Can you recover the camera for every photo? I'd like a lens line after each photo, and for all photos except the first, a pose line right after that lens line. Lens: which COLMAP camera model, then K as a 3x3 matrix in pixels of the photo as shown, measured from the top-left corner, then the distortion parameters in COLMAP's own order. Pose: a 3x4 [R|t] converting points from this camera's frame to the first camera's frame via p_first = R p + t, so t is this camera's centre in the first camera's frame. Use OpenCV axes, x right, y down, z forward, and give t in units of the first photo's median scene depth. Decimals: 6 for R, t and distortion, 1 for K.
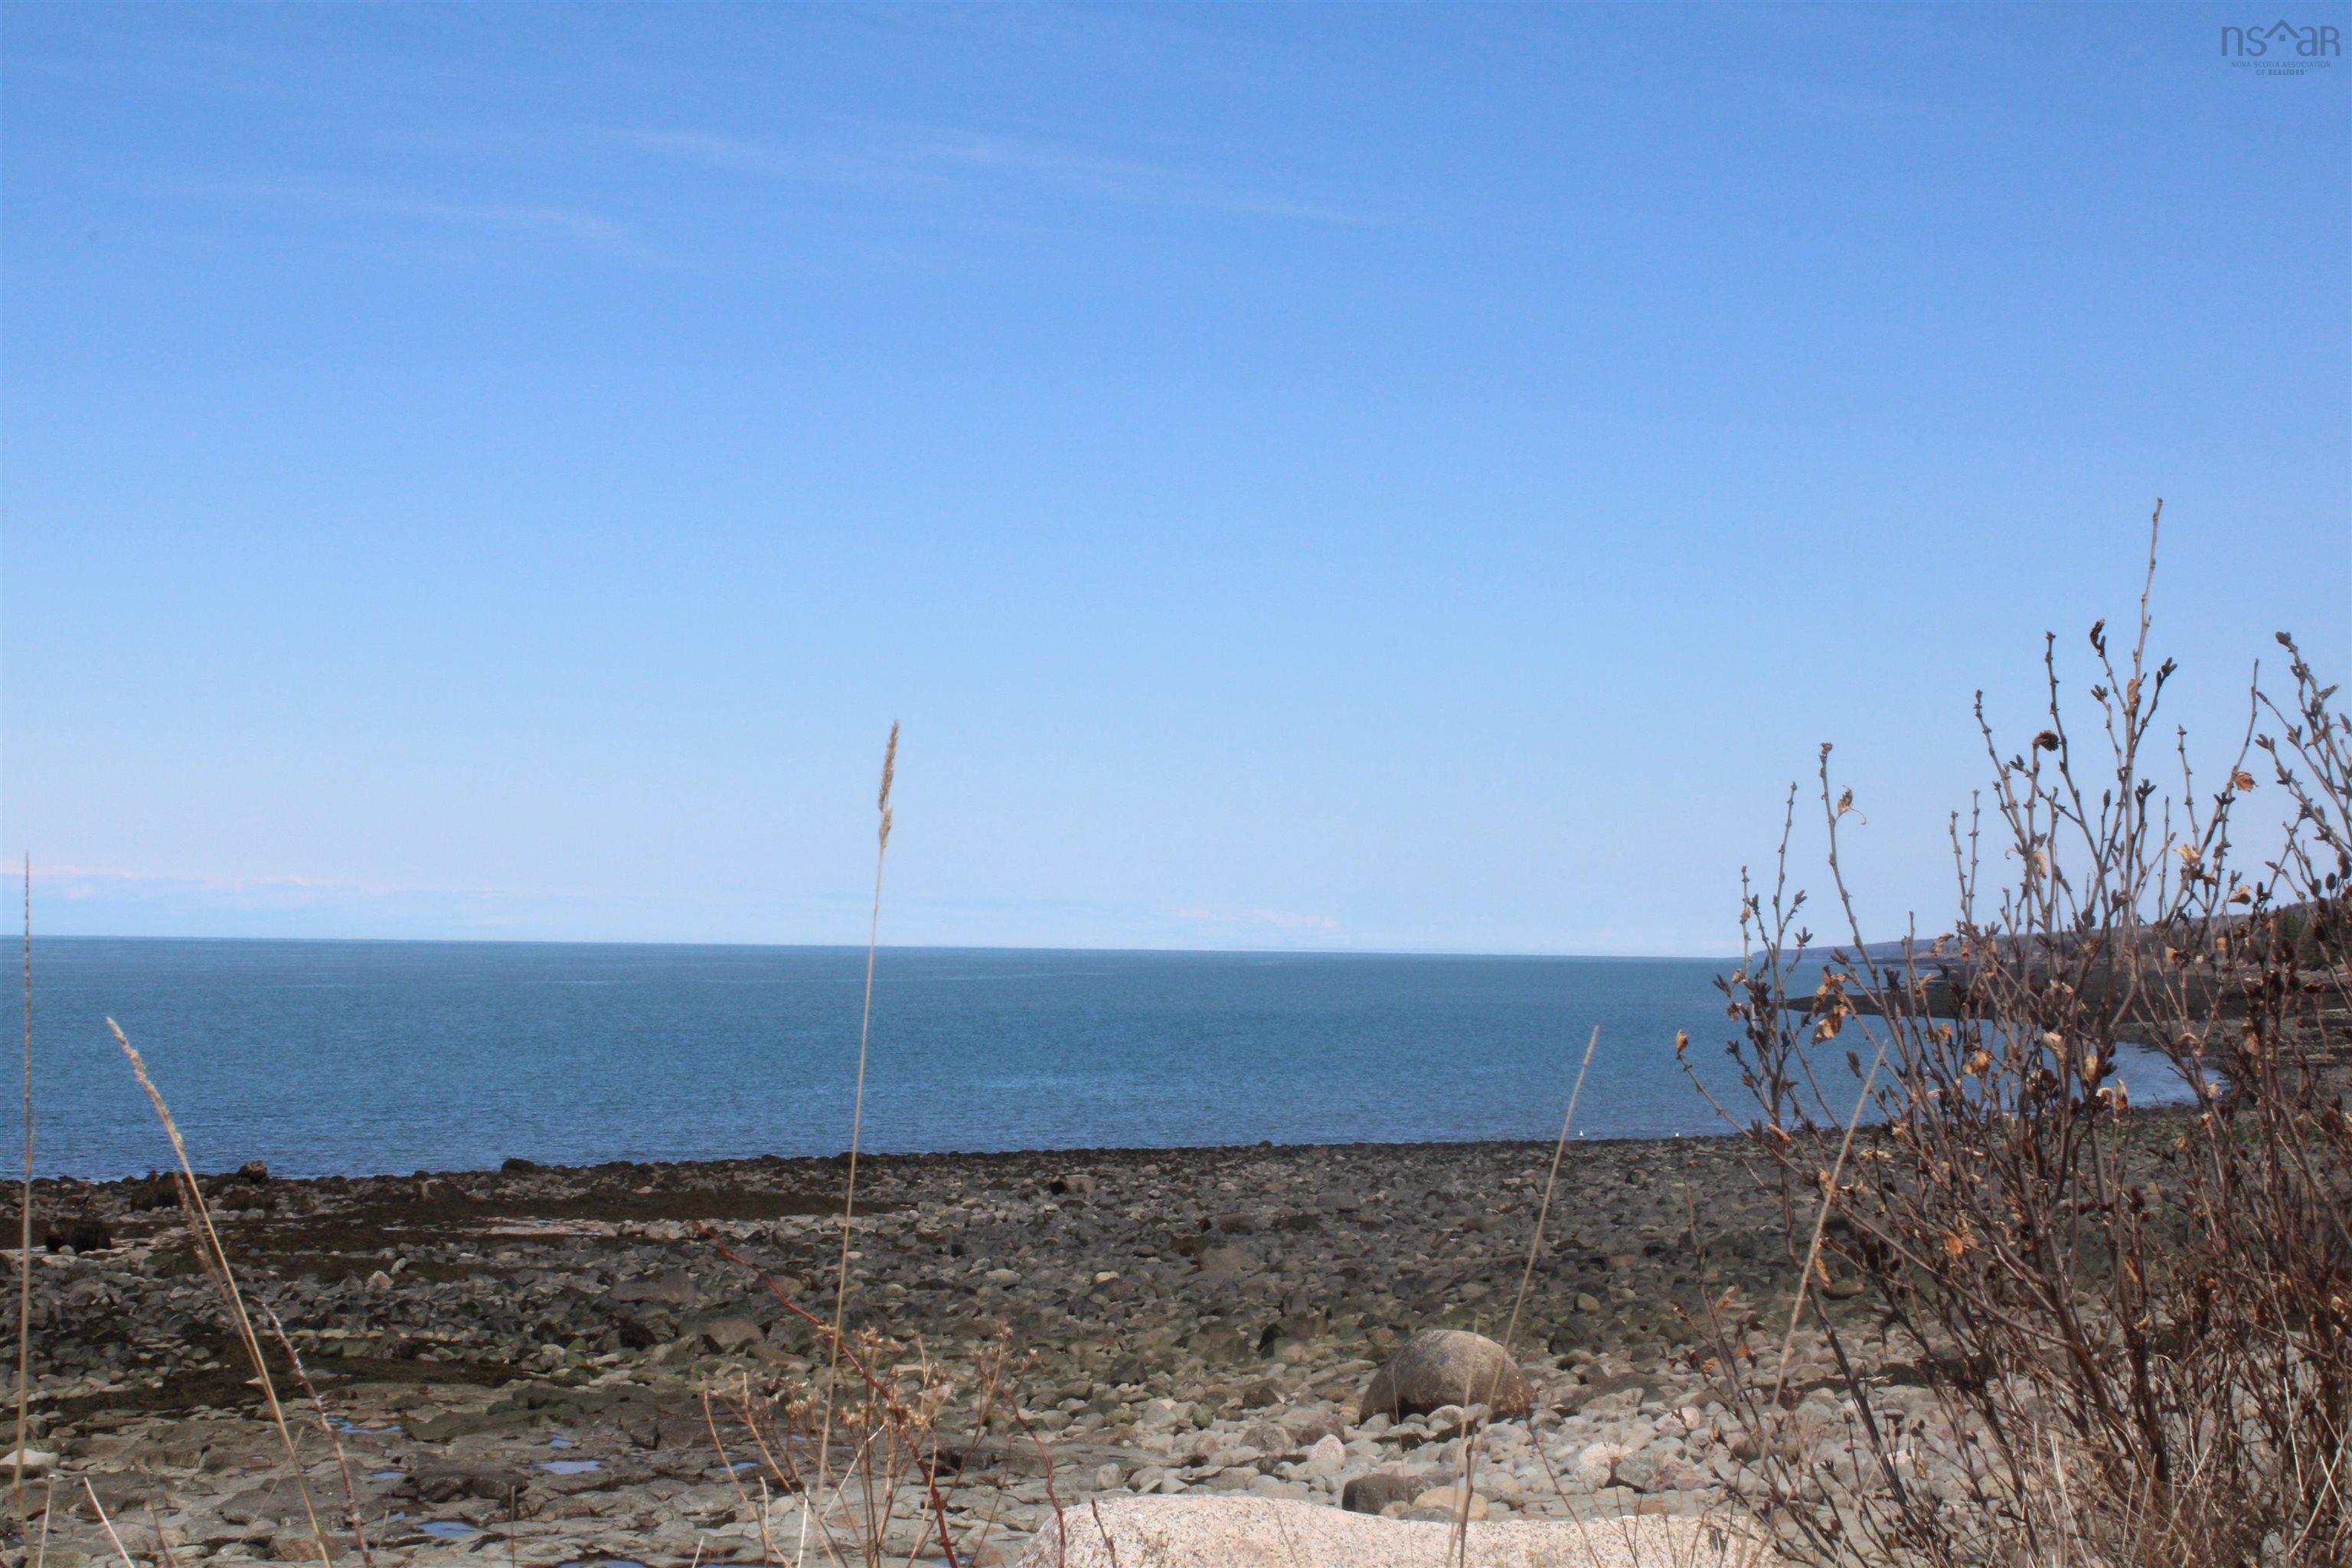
lens RADIAL K [[3584.8, 0, 1178.1], [0, 3584.8, 783.7], [0, 0, 1]] dist [-0.054535, 0.000000]
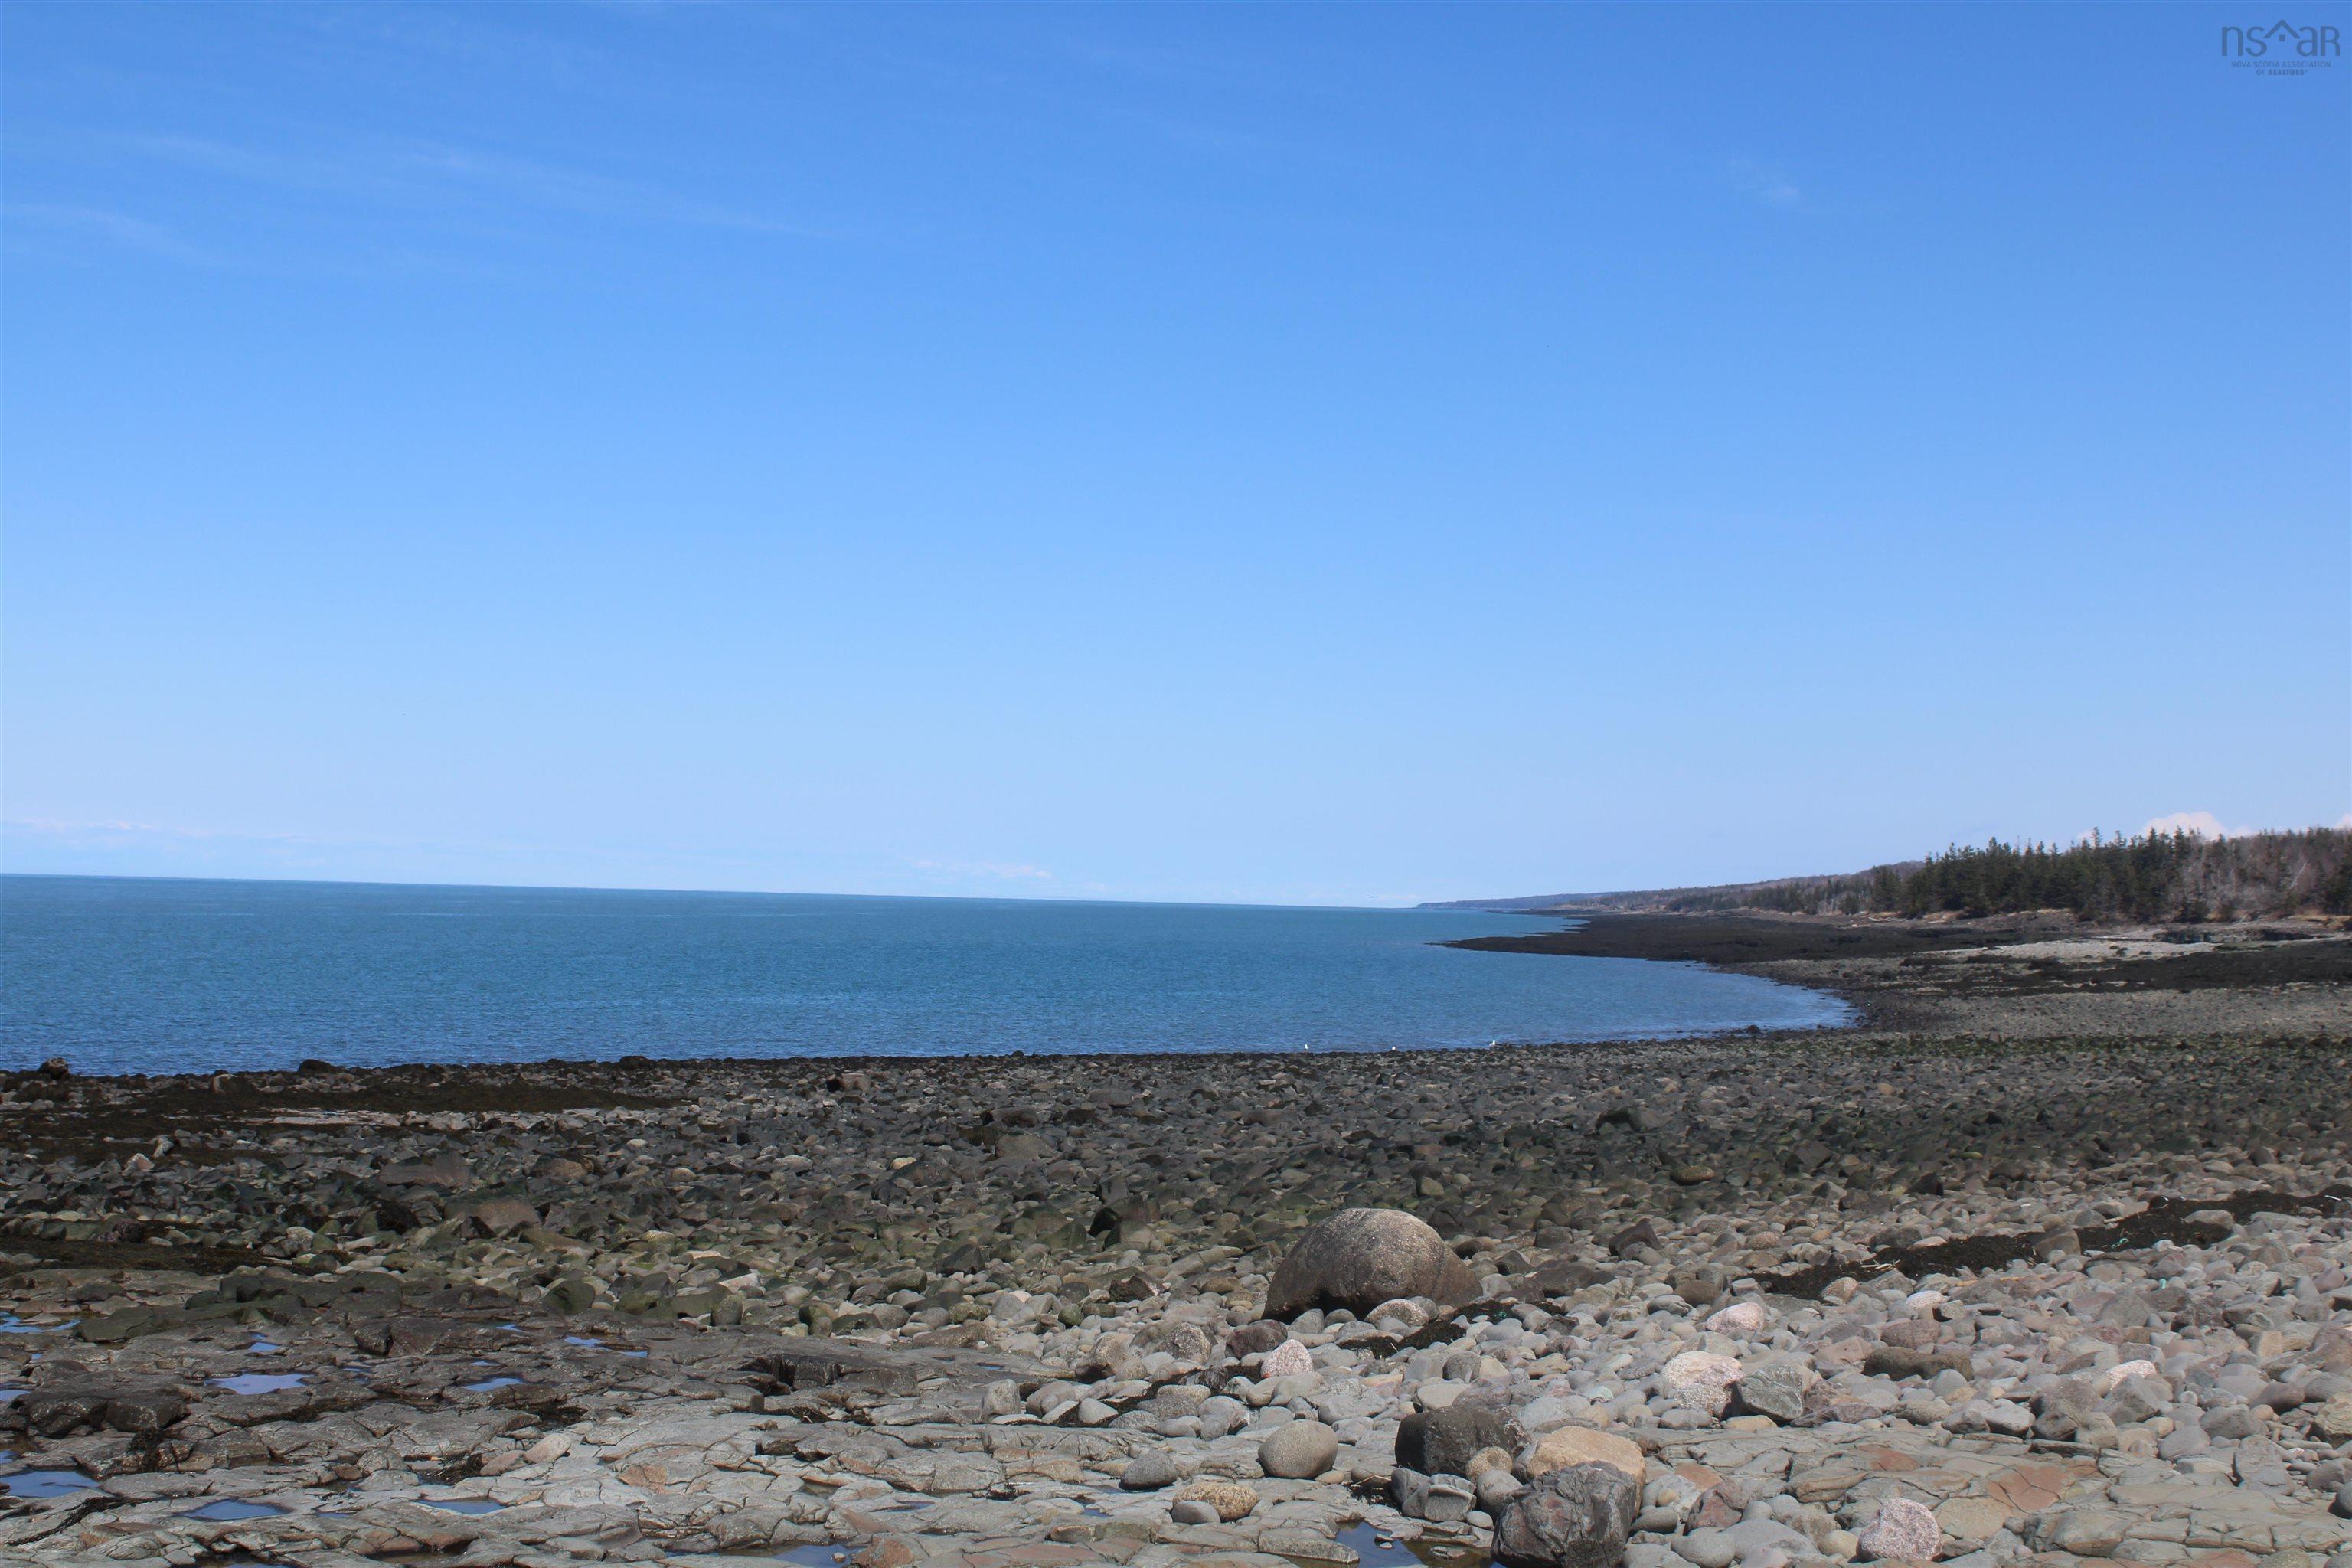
lens RADIAL K [[3151.0, 0, 1174.3], [0, 3151.0, 786.8], [0, 0, 1]] dist [-0.068243, 0.000000]
pose [[0.996762, 0.013058, 0.079336, -0.021750], [-0.014016, 0.999835, 0.011532, 0.035545], [-0.079173, -0.012607, 0.996781, 0.209169]]
